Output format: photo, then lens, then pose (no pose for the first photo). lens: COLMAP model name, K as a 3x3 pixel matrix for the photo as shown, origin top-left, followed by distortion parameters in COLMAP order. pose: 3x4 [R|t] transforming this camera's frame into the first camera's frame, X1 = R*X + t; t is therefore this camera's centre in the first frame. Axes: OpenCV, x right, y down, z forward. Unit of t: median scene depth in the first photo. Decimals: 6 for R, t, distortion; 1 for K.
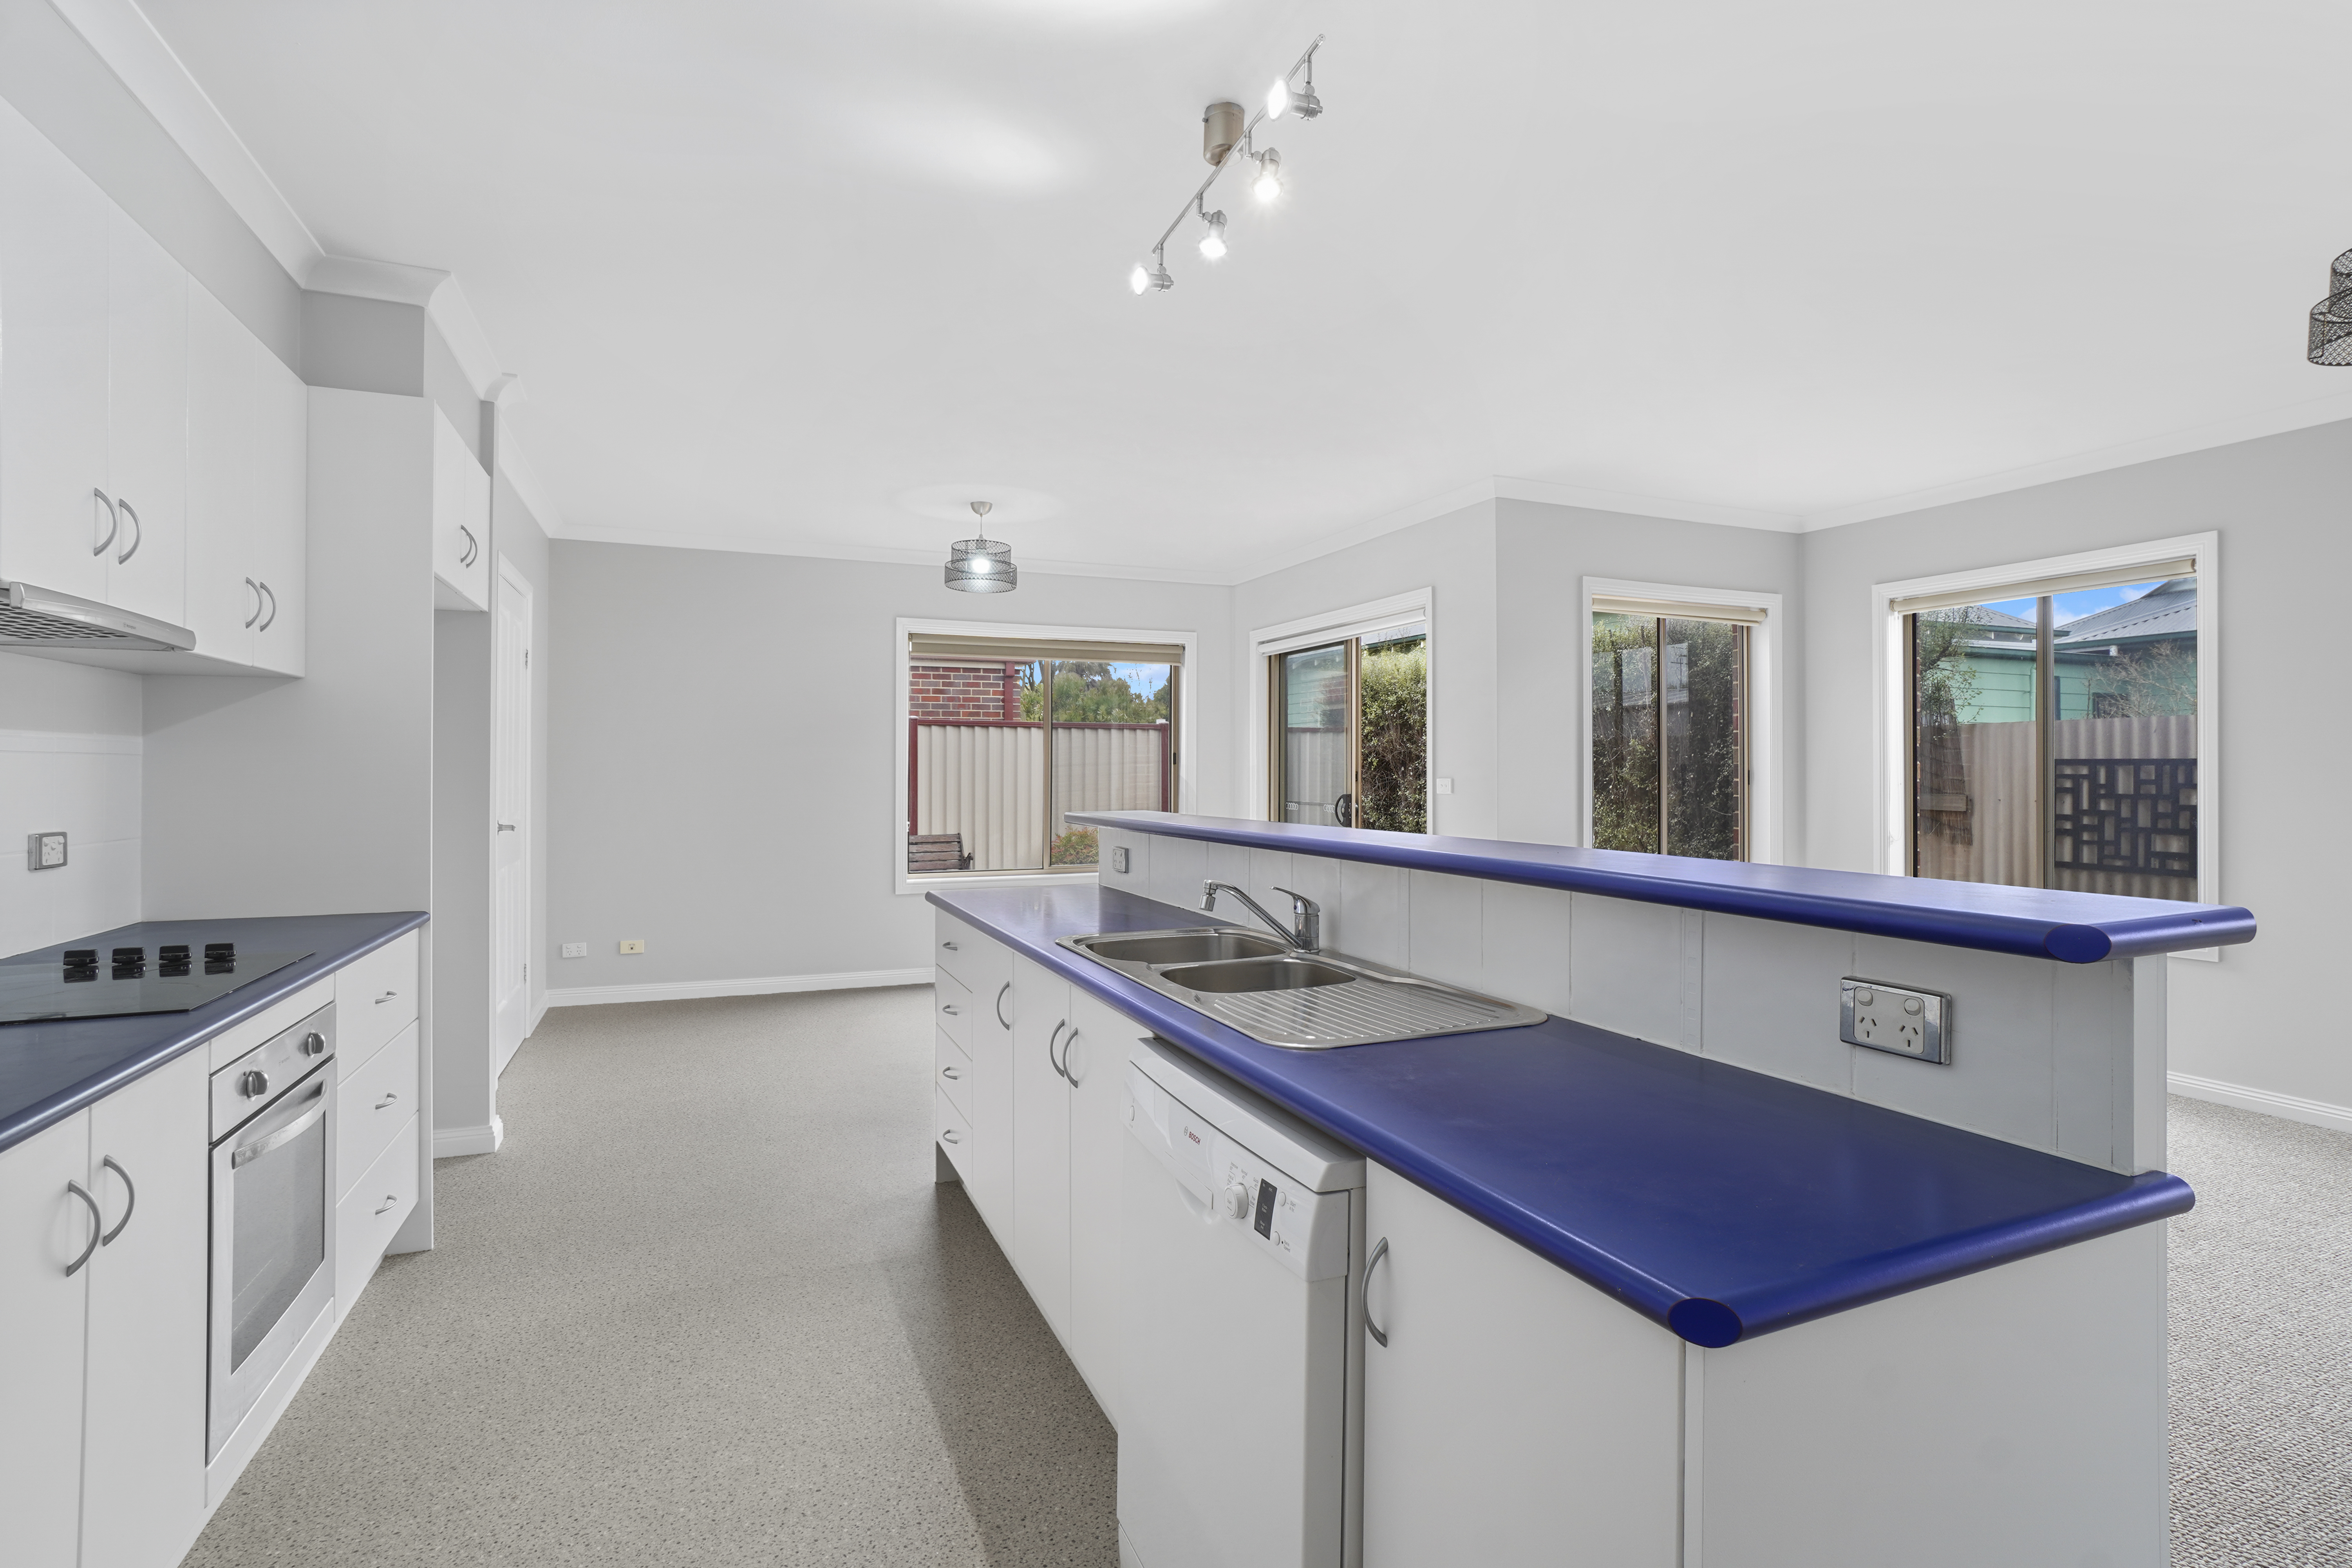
lens RADIAL K [[1138.9, 0, 1177.4], [0, 1138.9, 776.0], [0, 0, 1]] dist [-0.005642, -0.000920]
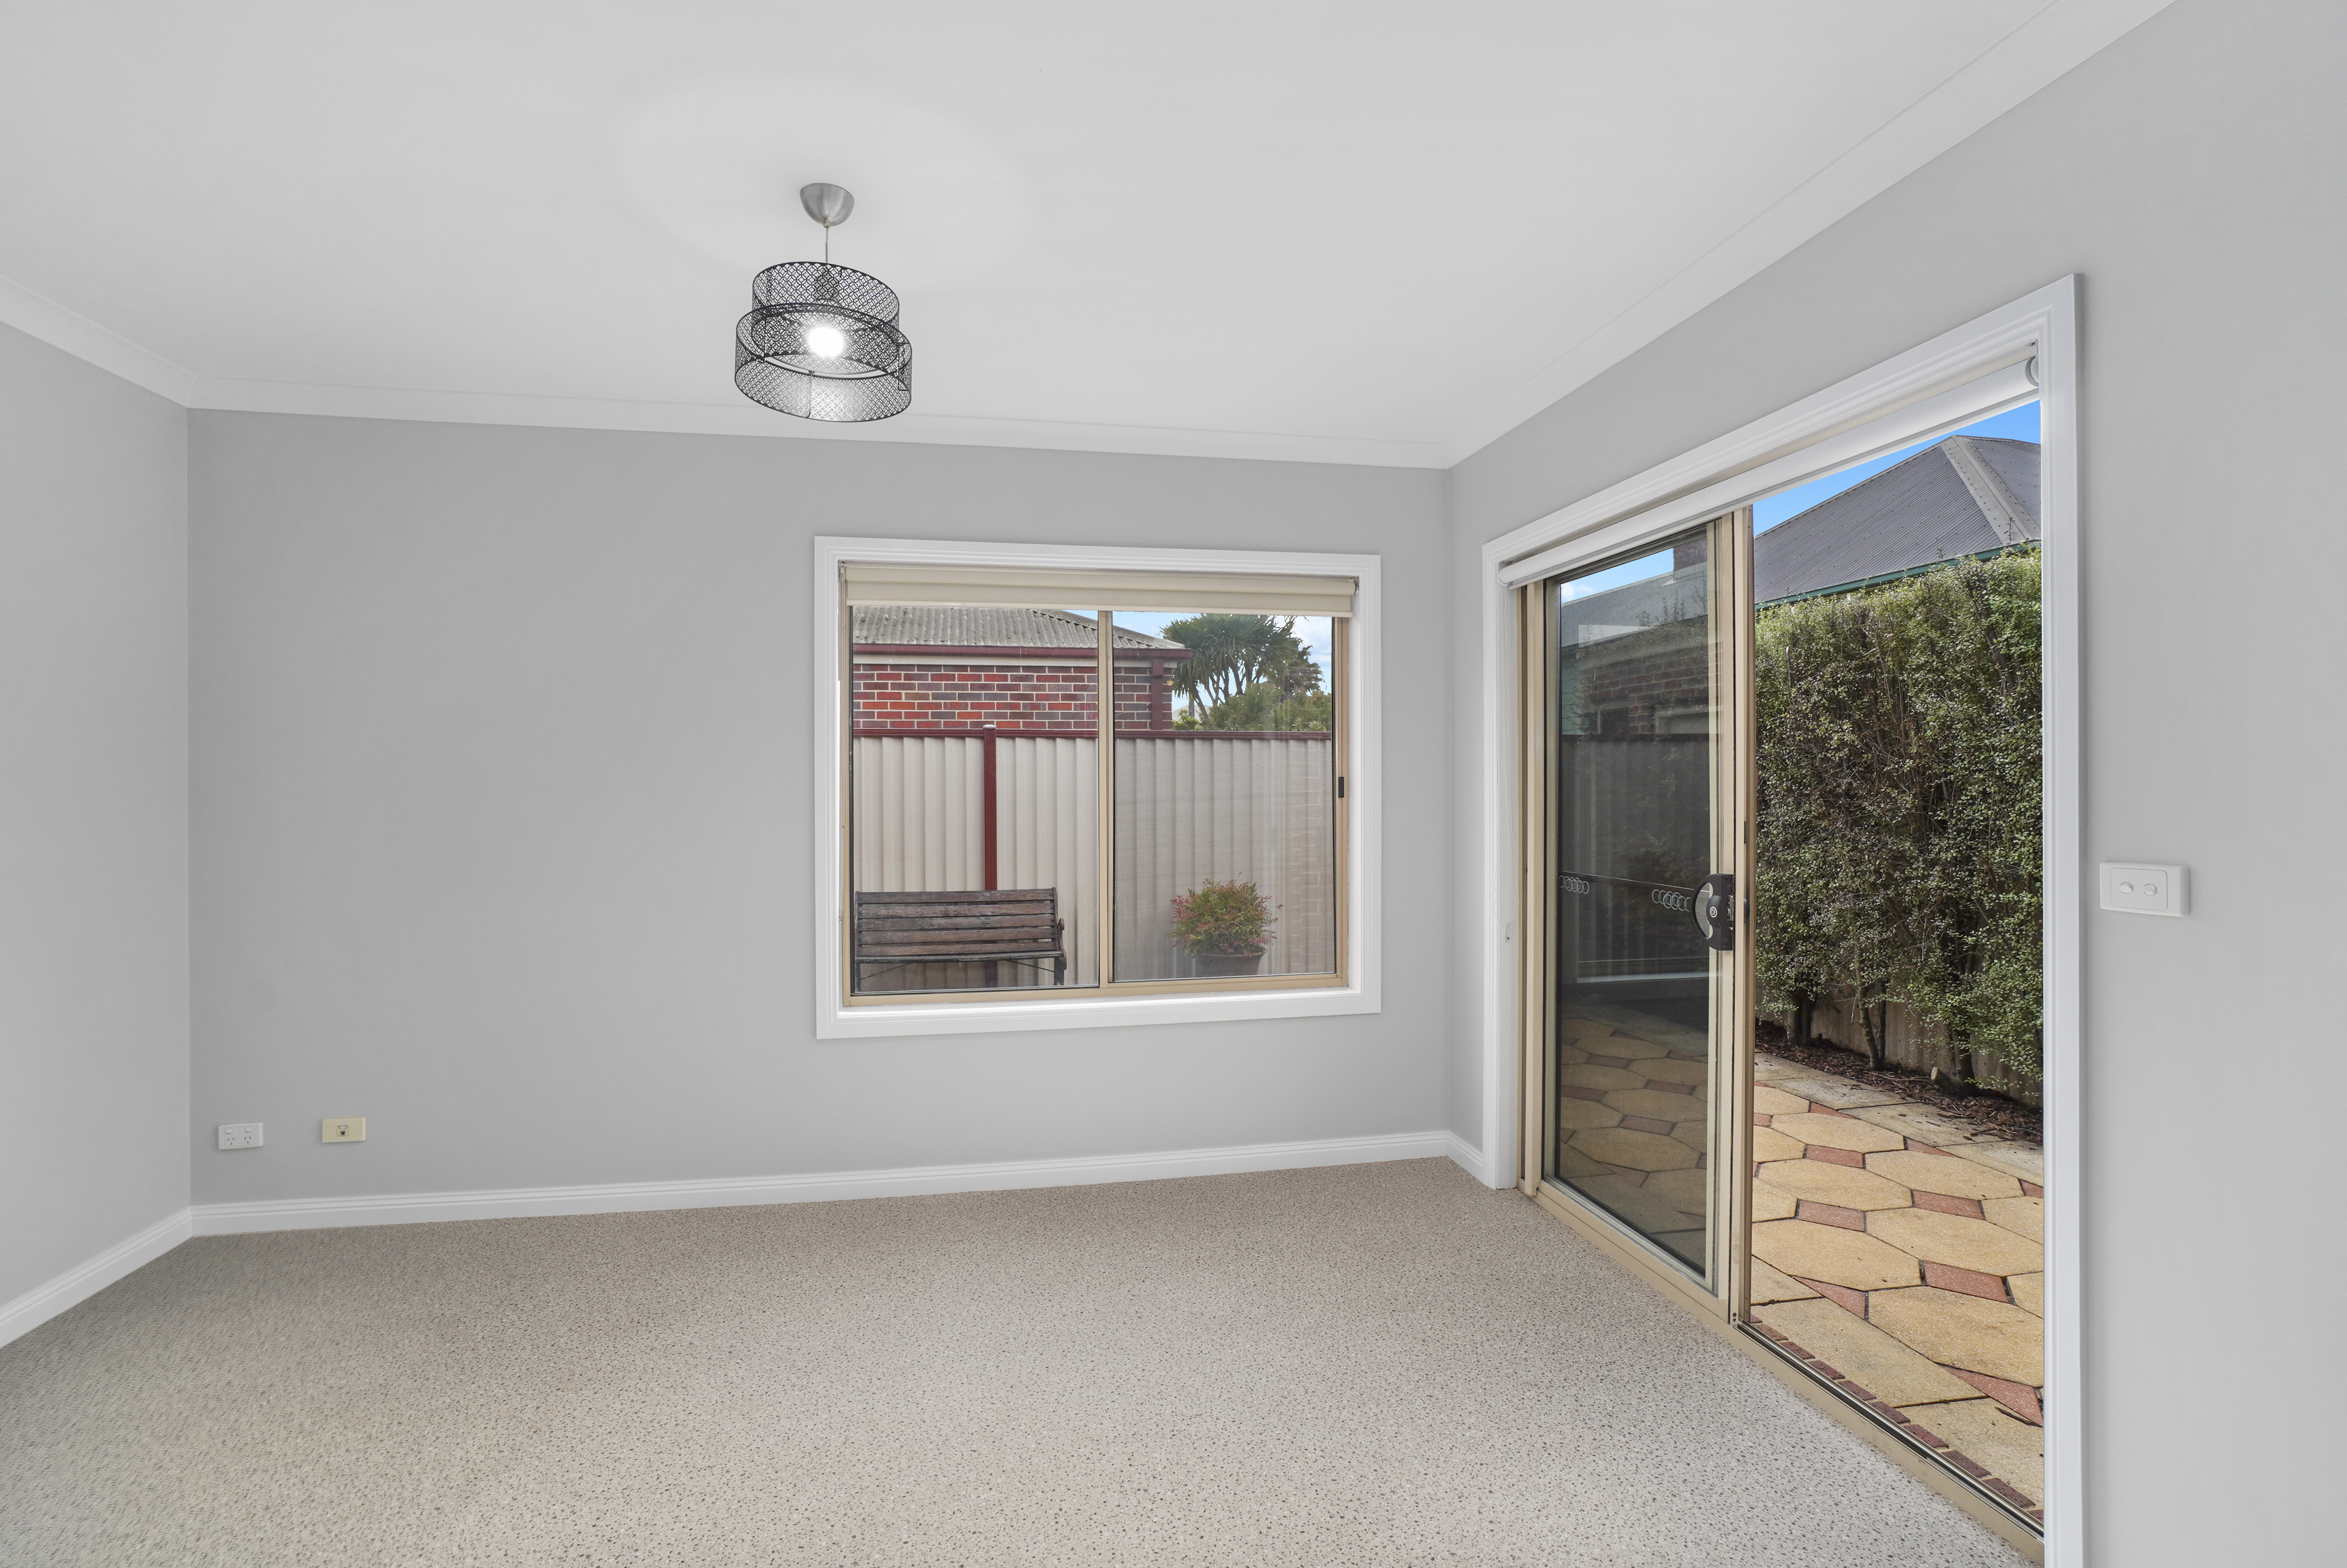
lens RADIAL K [[1010.8, 0, 1168.6], [0, 1010.8, 791.5], [0, 0, 1]] dist [-0.020686, -0.000024]
pose [[0.975166, -0.001972, -0.221467, 0.025466], [0.002630, 0.999993, 0.002674, -0.015618], [0.221460, -0.003190, 0.975164, 0.531961]]
